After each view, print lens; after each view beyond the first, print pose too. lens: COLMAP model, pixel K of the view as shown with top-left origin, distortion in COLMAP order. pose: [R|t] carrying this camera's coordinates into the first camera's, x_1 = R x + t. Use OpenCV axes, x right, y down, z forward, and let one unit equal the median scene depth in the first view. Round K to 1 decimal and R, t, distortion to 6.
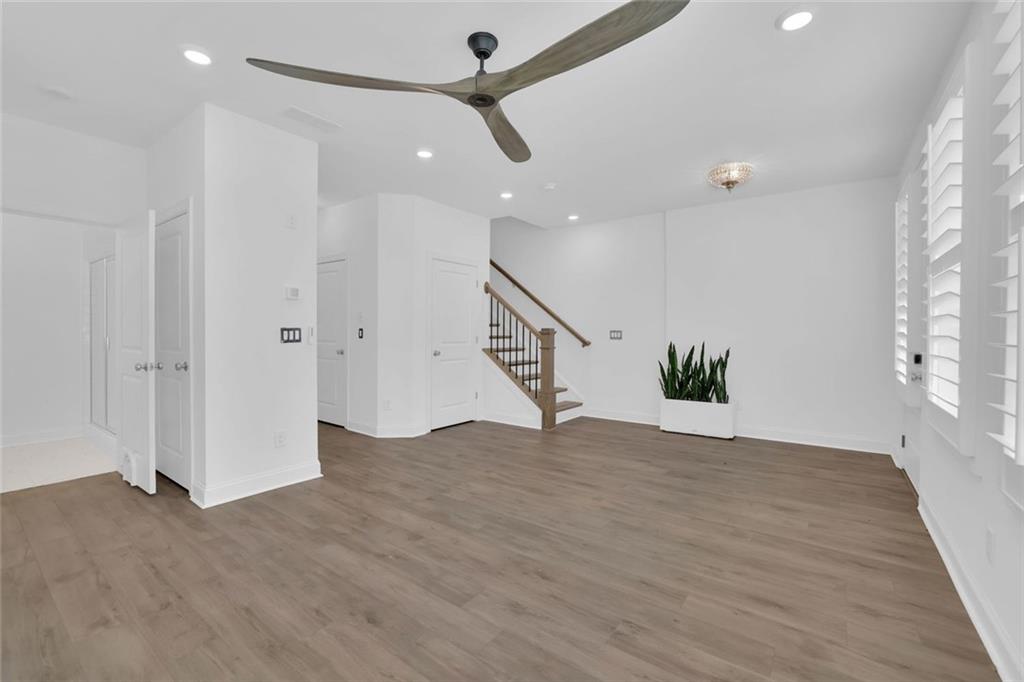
lens RADIAL K [[447.9, 0, 517.1], [0, 447.9, 334.1], [0, 0, 1]] dist [-0.057064, 0.025938]
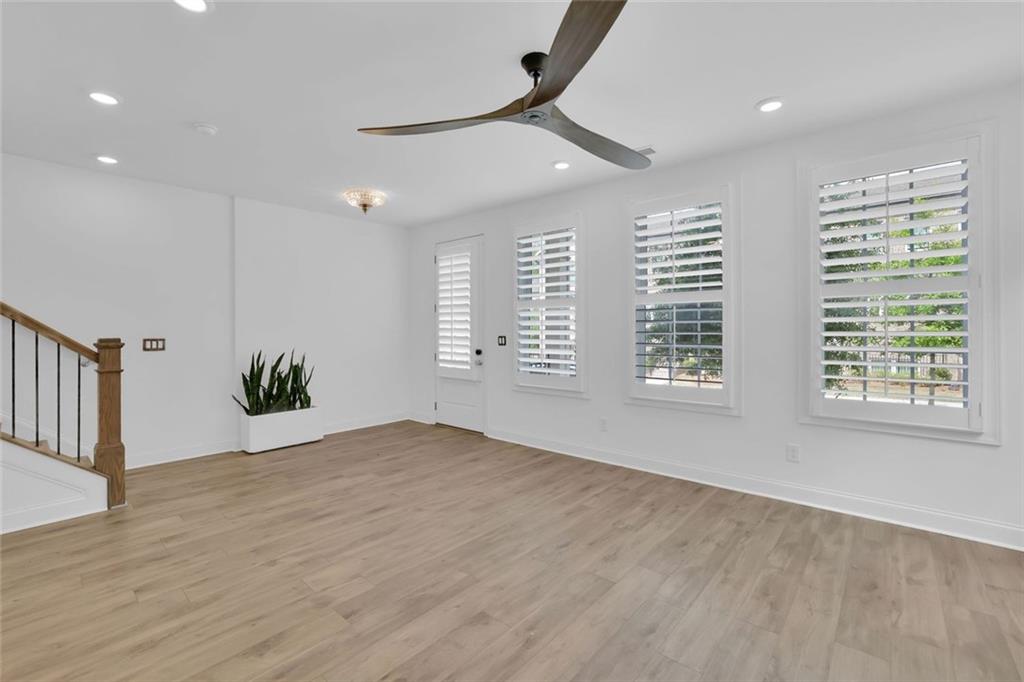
lens RADIAL K [[441.0, 0, 512.8], [0, 441.0, 334.4], [0, 0, 1]] dist [-0.045527, 0.014547]
pose [[0.083016, -0.016044, 0.996419, -0.798493], [0.009761, 0.999836, 0.015286, -0.038289], [-0.996500, 0.008457, 0.083158, 0.722473]]
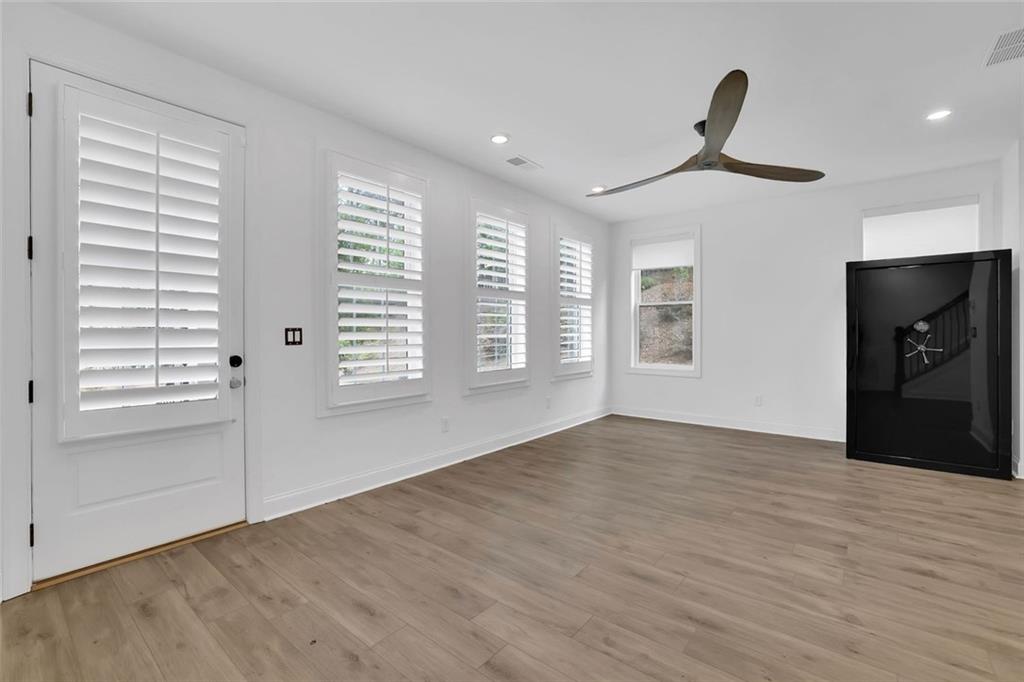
lens RADIAL K [[441.0, 0, 512.8], [0, 441.0, 334.4], [0, 0, 1]] dist [-0.045527, 0.014547]
pose [[-0.997883, -0.002593, 0.064977, 0.330586], [-0.001643, 0.999891, 0.014679, -0.007627], [-0.065008, 0.014542, -0.997779, 1.801790]]
